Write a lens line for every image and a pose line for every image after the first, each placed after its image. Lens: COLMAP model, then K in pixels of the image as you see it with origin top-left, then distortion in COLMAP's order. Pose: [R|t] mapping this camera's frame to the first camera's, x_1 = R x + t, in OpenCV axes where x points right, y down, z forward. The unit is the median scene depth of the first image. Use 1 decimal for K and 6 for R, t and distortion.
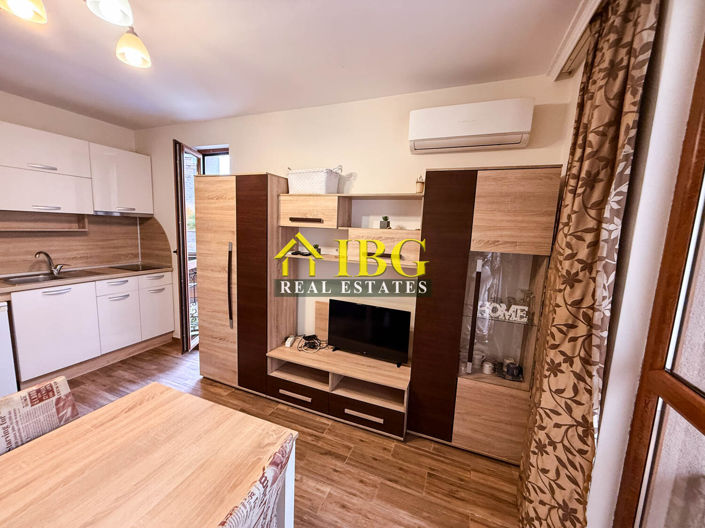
lens RADIAL K [[280.6, 0, 351.1], [0, 280.6, 264.6], [0, 0, 1]] dist [0.001687, -0.000480]
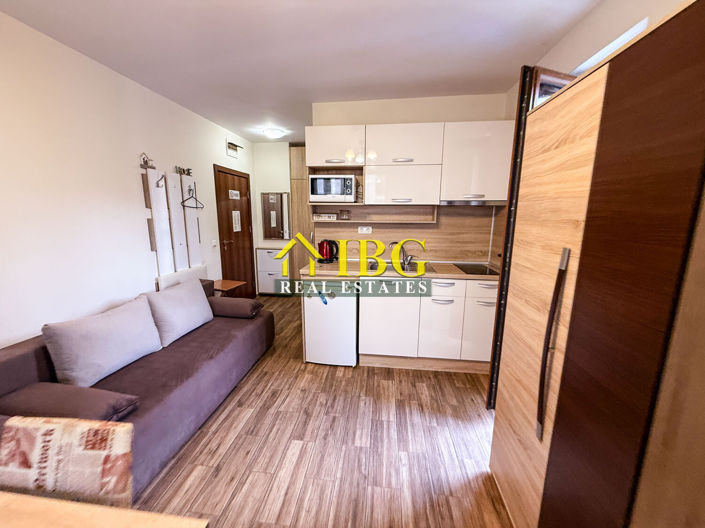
lens RADIAL K [[280.6, 0, 351.1], [0, 280.6, 264.6], [0, 0, 1]] dist [0.001687, -0.000480]
pose [[0.265018, 0.138387, -0.954261, -0.119300], [-0.121060, 0.986592, 0.109455, -0.061505], [0.956614, 0.086515, 0.278217, 0.574890]]
